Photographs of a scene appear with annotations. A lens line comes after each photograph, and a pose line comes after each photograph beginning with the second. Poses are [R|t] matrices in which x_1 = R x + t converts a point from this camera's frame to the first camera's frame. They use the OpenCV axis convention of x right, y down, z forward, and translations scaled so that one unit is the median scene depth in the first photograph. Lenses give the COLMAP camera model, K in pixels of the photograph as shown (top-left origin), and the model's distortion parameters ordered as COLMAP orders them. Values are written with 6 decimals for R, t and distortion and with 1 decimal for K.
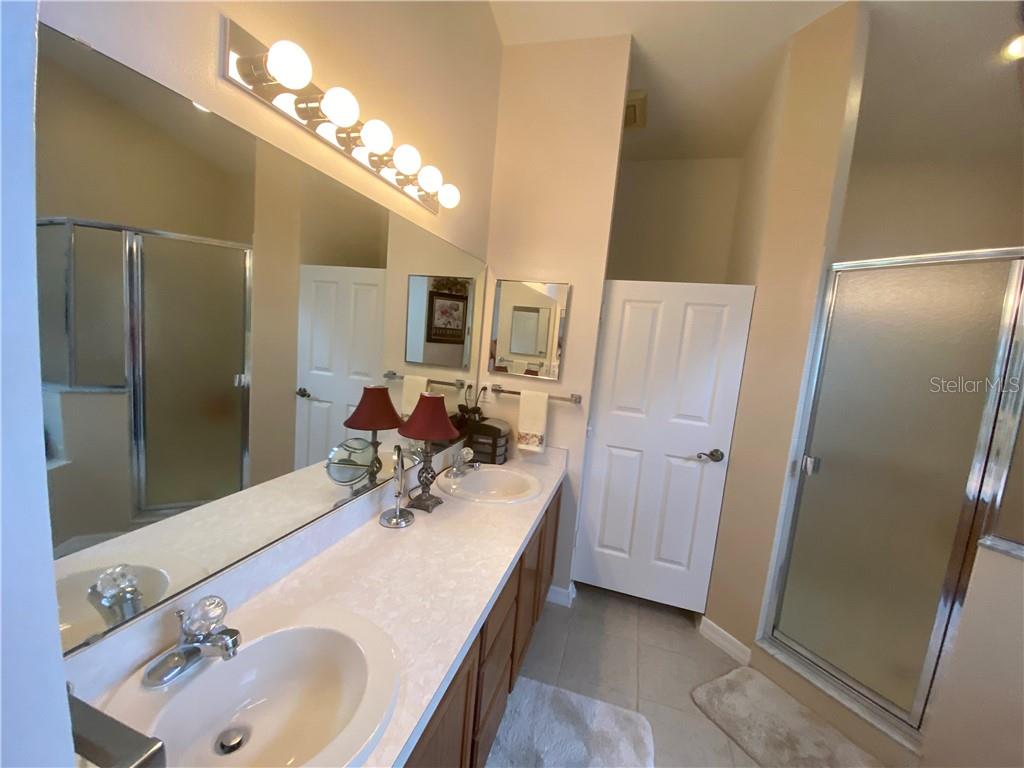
lens RADIAL K [[411.8, 0, 512.0], [0, 411.8, 384.0], [0, 0, 1]] dist [0.023387, -0.021749]
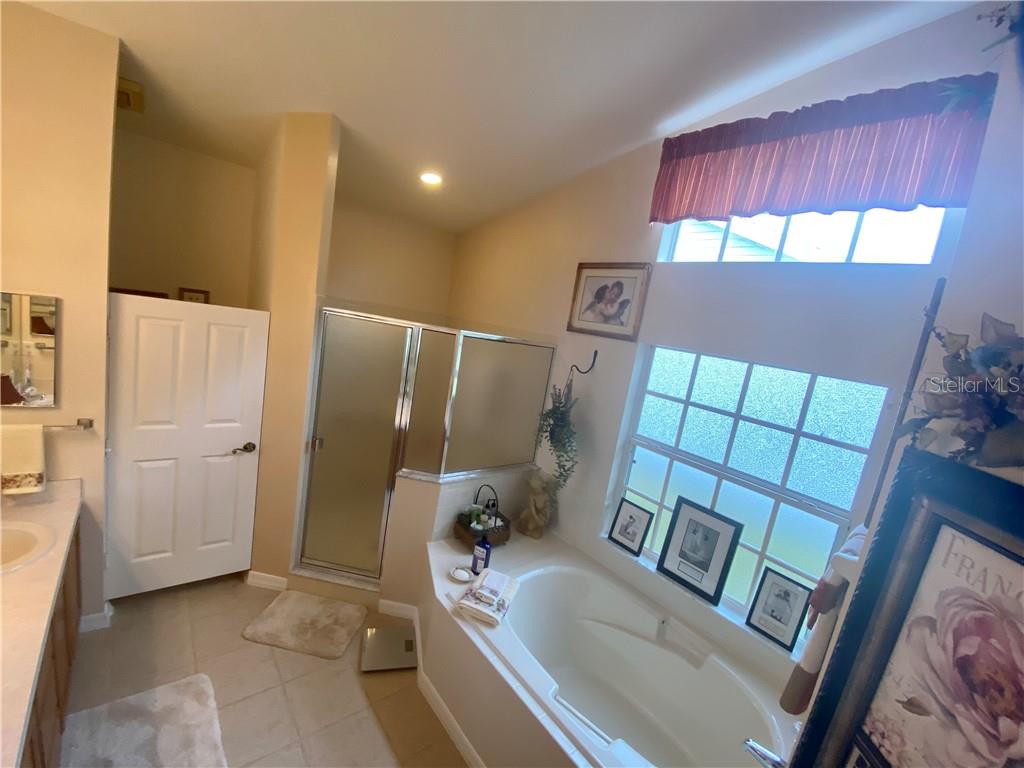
lens RADIAL K [[414.0, 0, 506.9], [0, 414.0, 382.5], [0, 0, 1]] dist [0.016382, -0.016895]
pose [[0.557639, -0.123783, 0.820803, -0.067896], [-0.016168, 0.987012, 0.159833, -0.223631], [-0.829926, -0.102399, 0.548395, -0.286853]]
